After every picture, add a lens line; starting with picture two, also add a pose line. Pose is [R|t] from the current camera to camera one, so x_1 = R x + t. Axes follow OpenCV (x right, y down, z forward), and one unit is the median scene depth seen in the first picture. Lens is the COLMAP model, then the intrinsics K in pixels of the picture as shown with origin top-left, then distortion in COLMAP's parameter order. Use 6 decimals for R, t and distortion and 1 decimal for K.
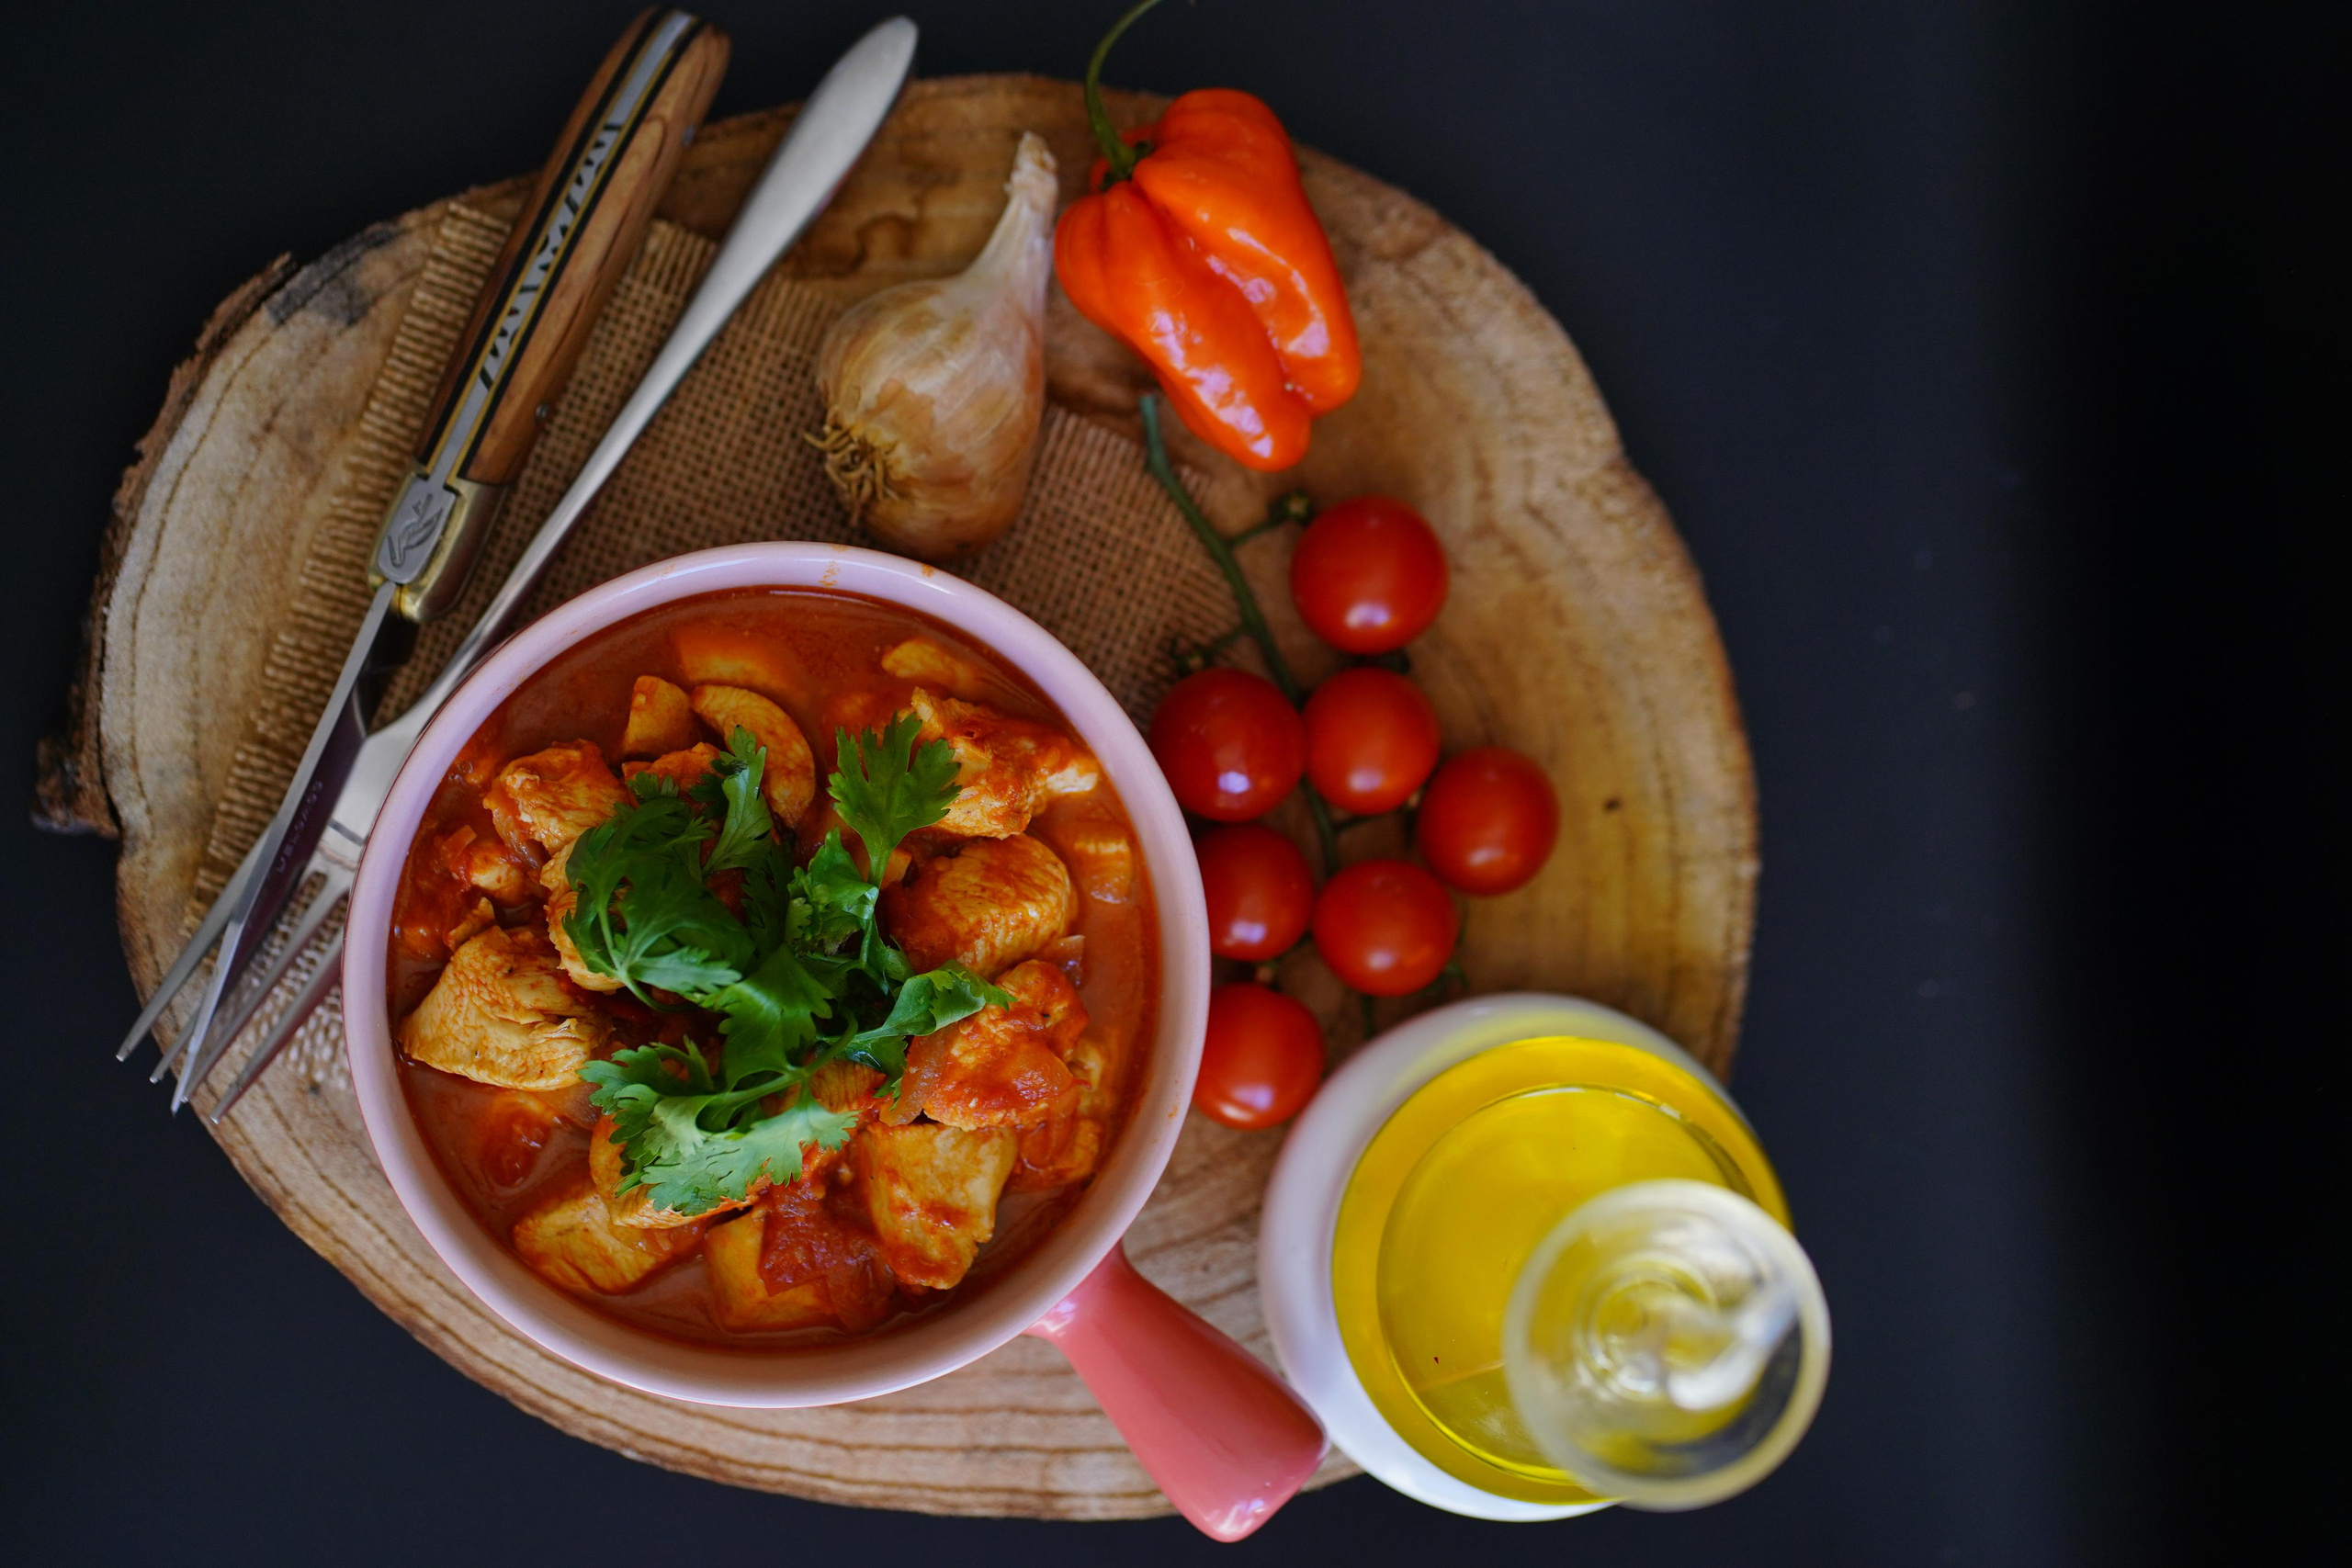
lens RADIAL K [[6310.7, 0, 1216.3], [0, 6310.7, 770.5], [0, 0, 1]] dist [0.634011, -5.444466]
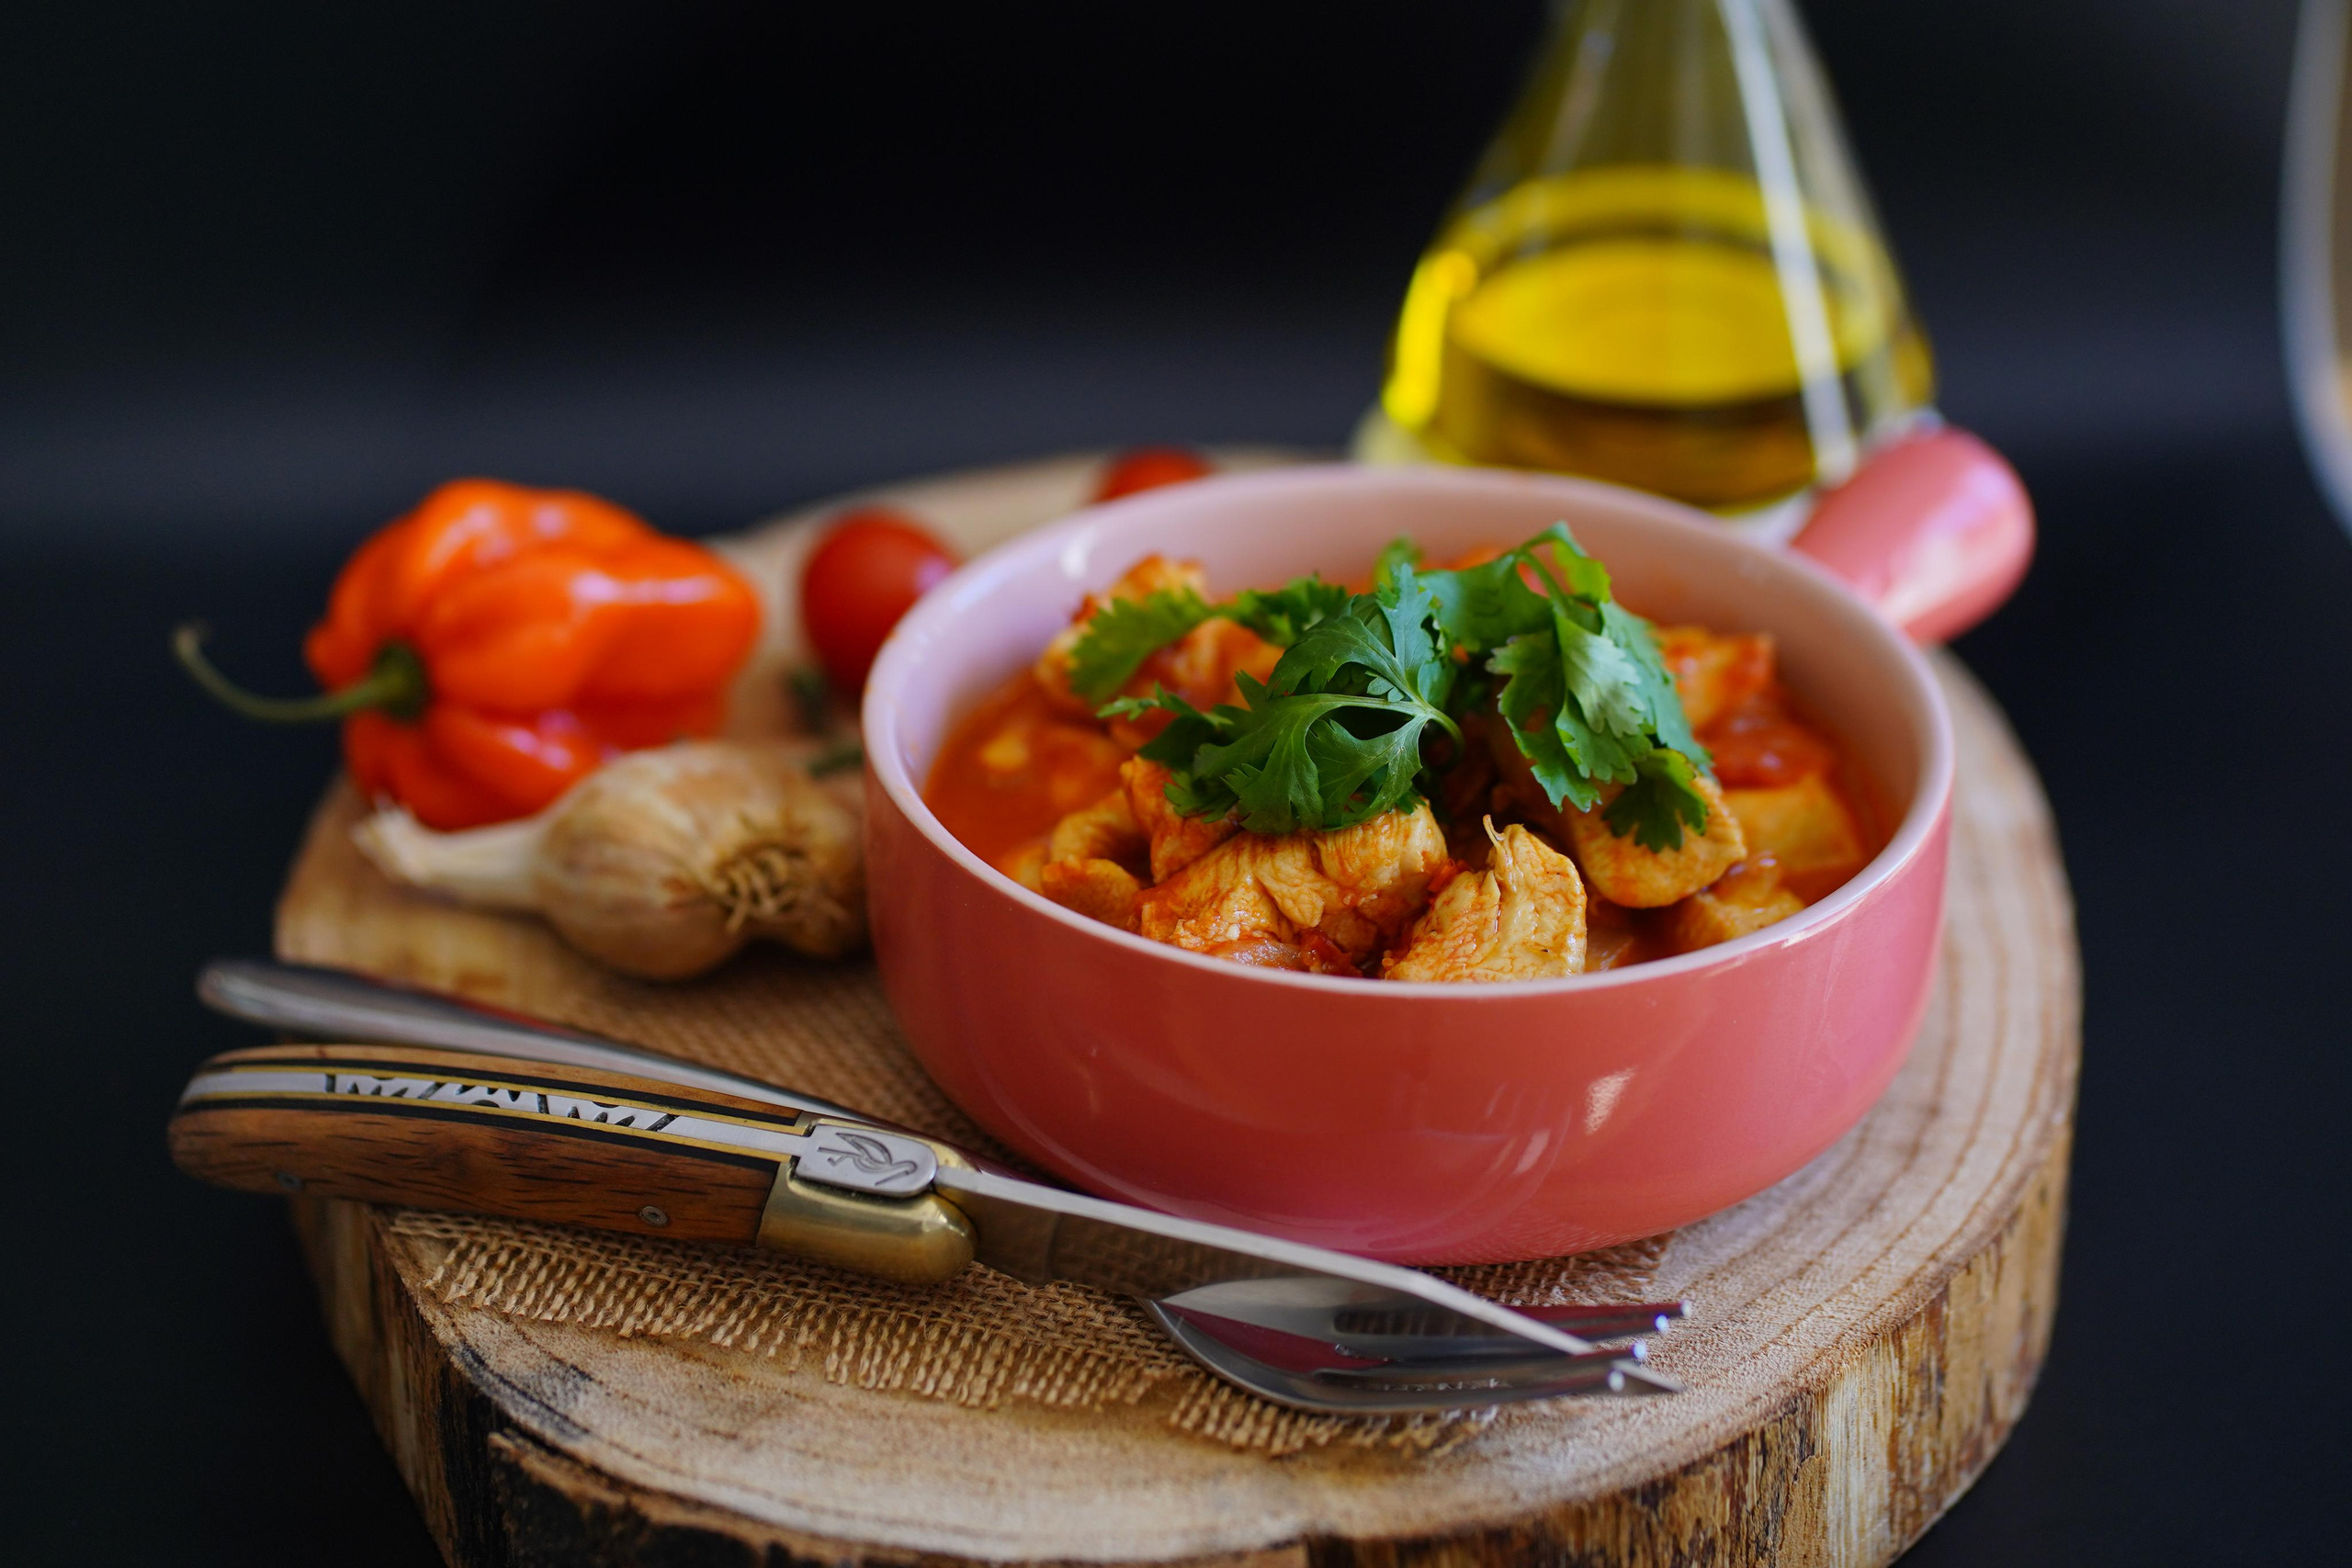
lens RADIAL K [[6310.7, 0, 1216.3], [0, 6310.7, 770.5], [0, 0, 1]] dist [0.634011, -5.444466]
pose [[-0.075180, -0.588138, 0.805259, -0.689435], [0.996974, -0.060344, 0.049005, -0.029994], [0.019771, 0.806507, 0.590894, 0.515072]]
